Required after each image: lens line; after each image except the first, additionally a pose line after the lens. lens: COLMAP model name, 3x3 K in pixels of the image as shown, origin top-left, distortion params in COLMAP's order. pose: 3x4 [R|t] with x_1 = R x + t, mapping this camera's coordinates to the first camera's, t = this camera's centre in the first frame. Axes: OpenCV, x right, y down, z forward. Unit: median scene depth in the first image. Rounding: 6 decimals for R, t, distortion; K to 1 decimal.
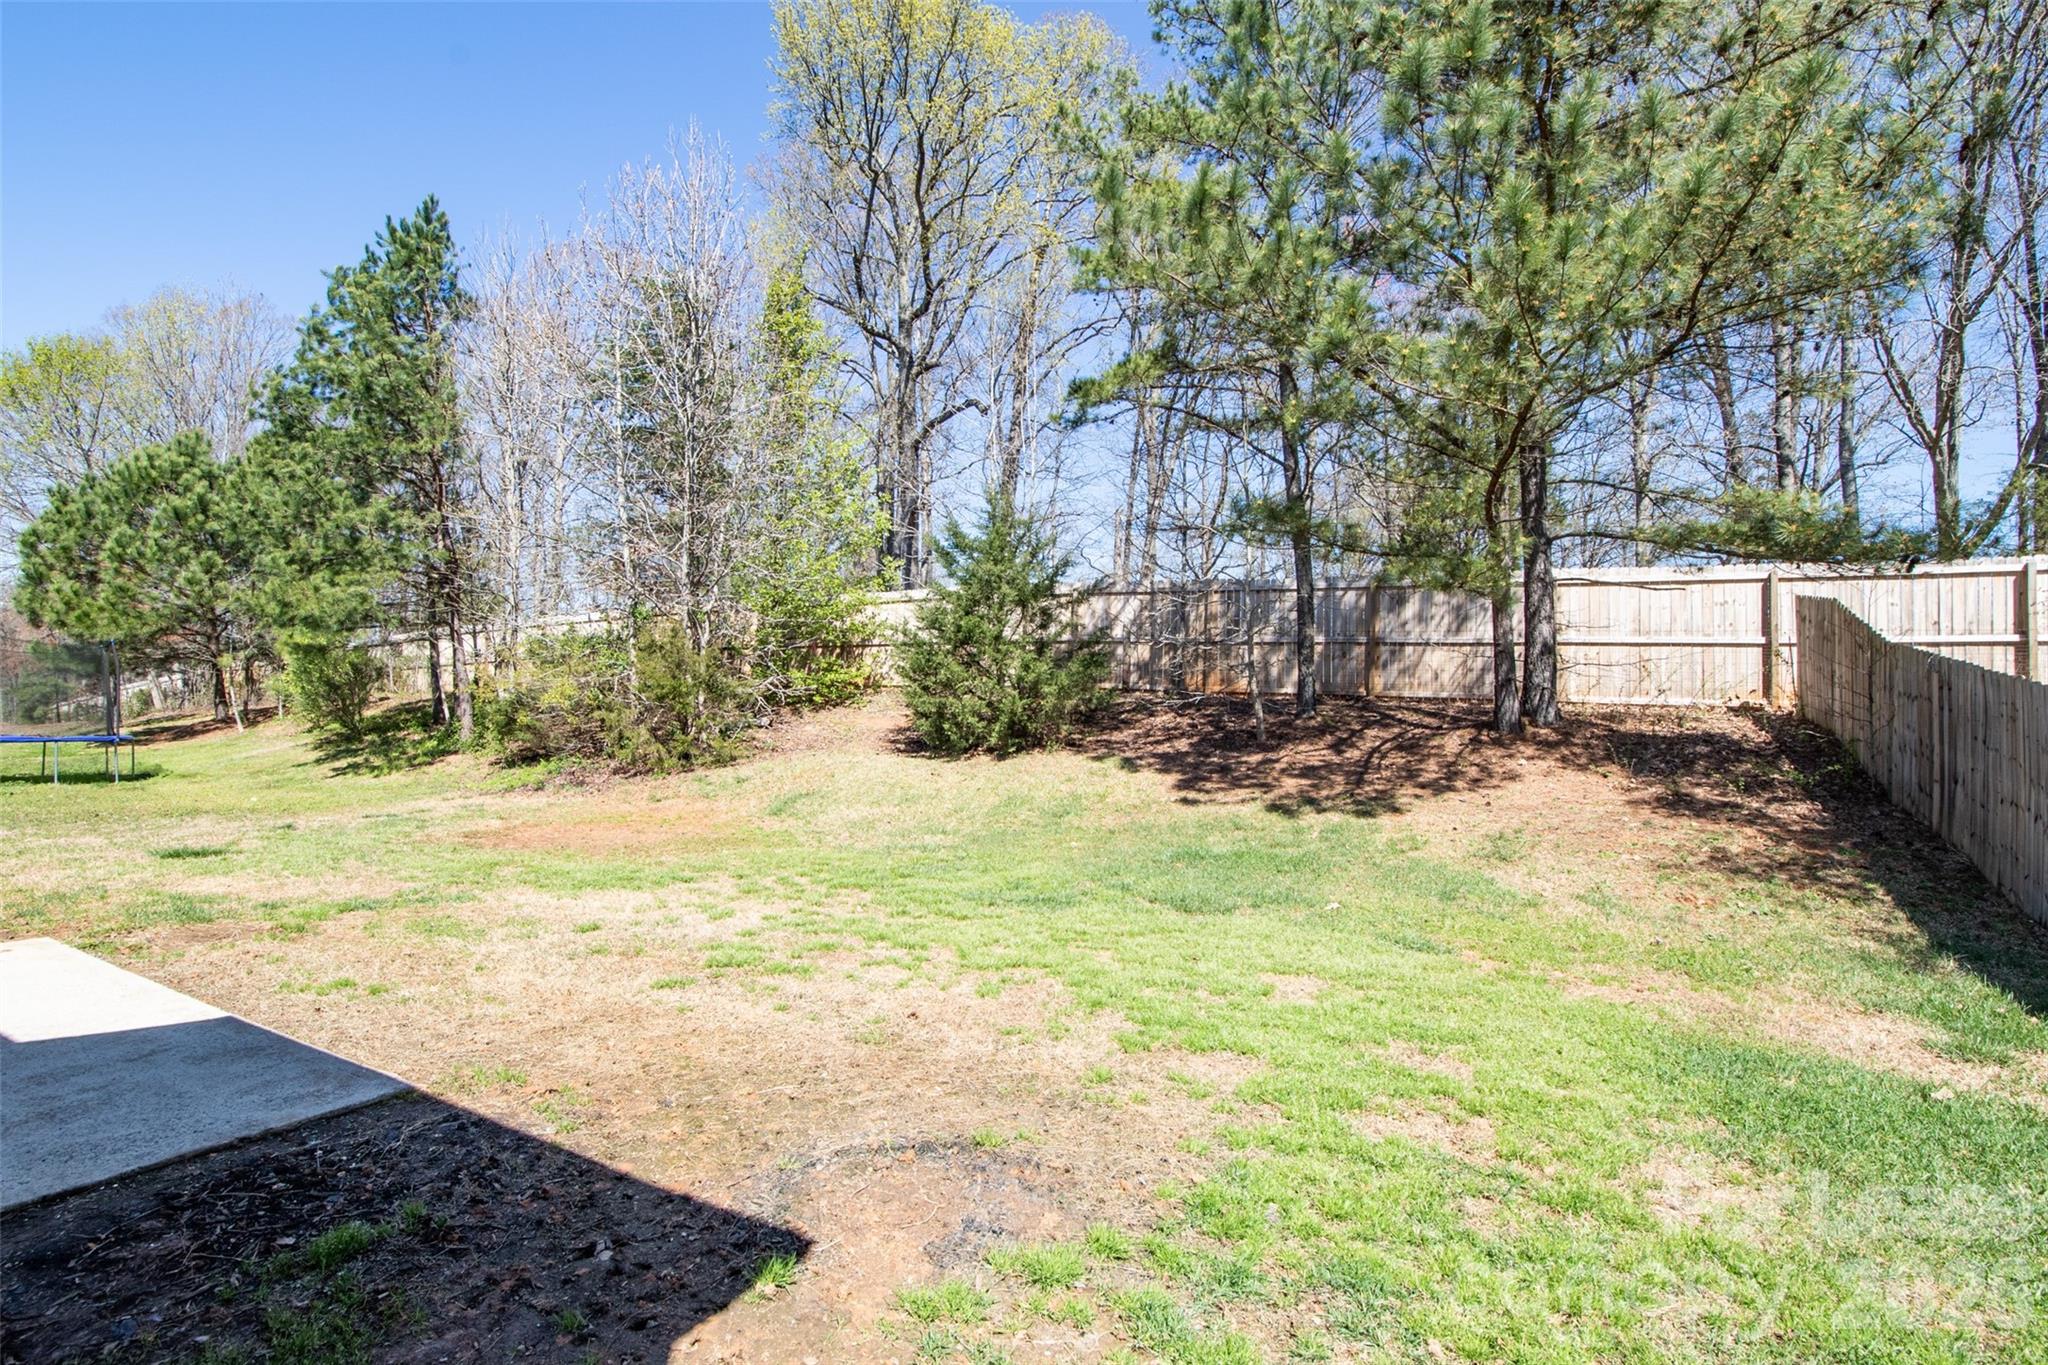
lens RADIAL K [[951.6, 0, 994.9], [0, 951.6, 683.6], [0, 0, 1]] dist [-0.025780, 0.000918]
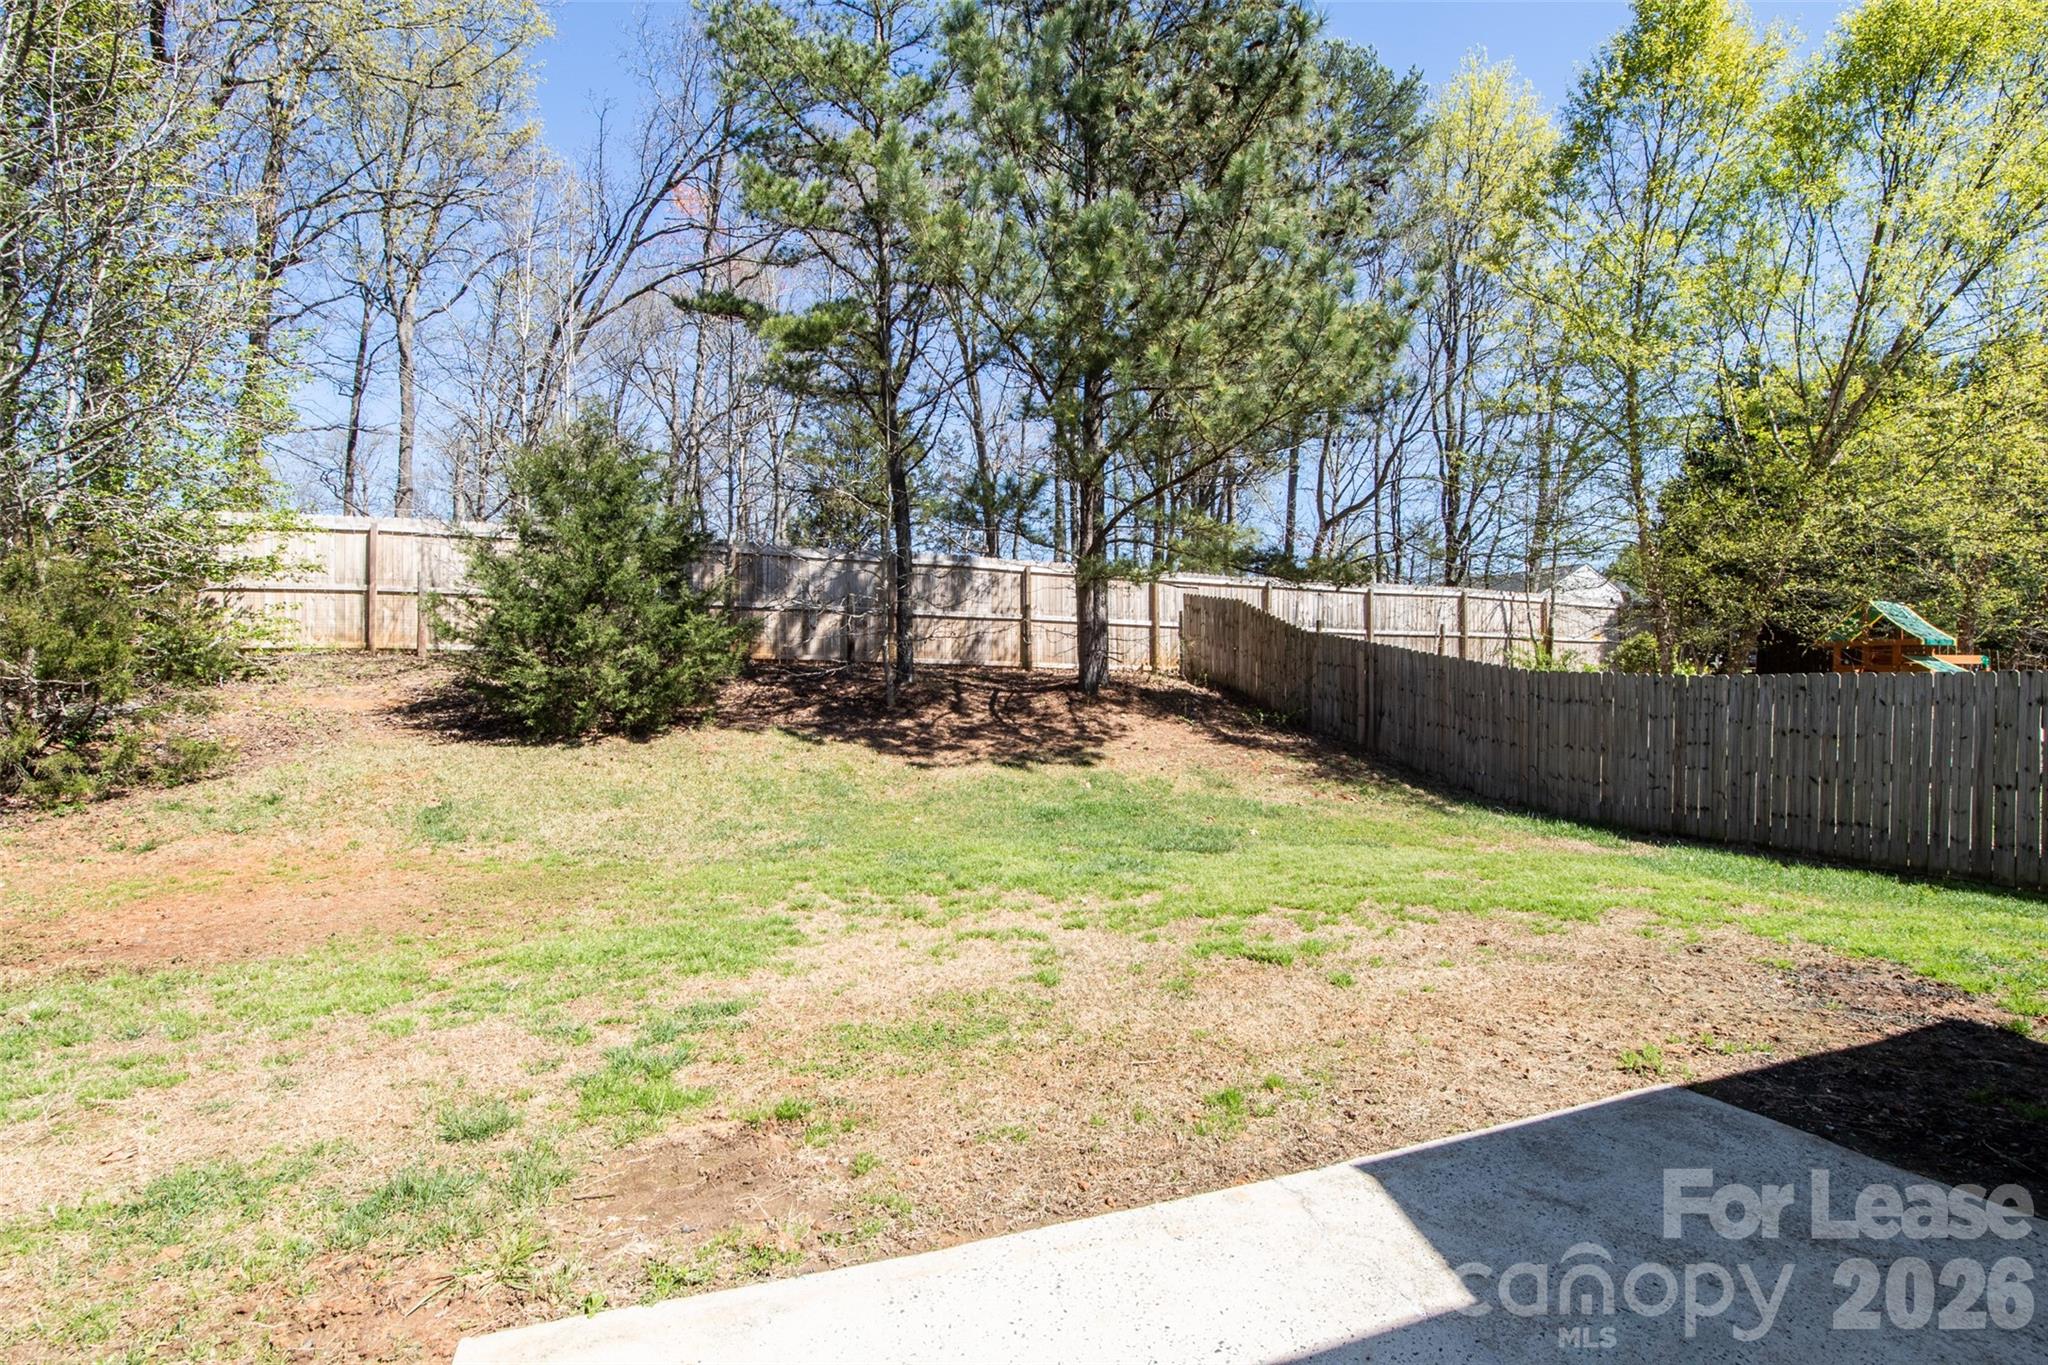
lens RADIAL K [[951.6, 0, 994.9], [0, 951.6, 683.6], [0, 0, 1]] dist [-0.025780, 0.000918]
pose [[0.674460, -0.020178, 0.738035, -0.510300], [-0.009981, 0.999286, 0.036442, -0.006306], [-0.738244, -0.031945, 0.673777, 0.236904]]
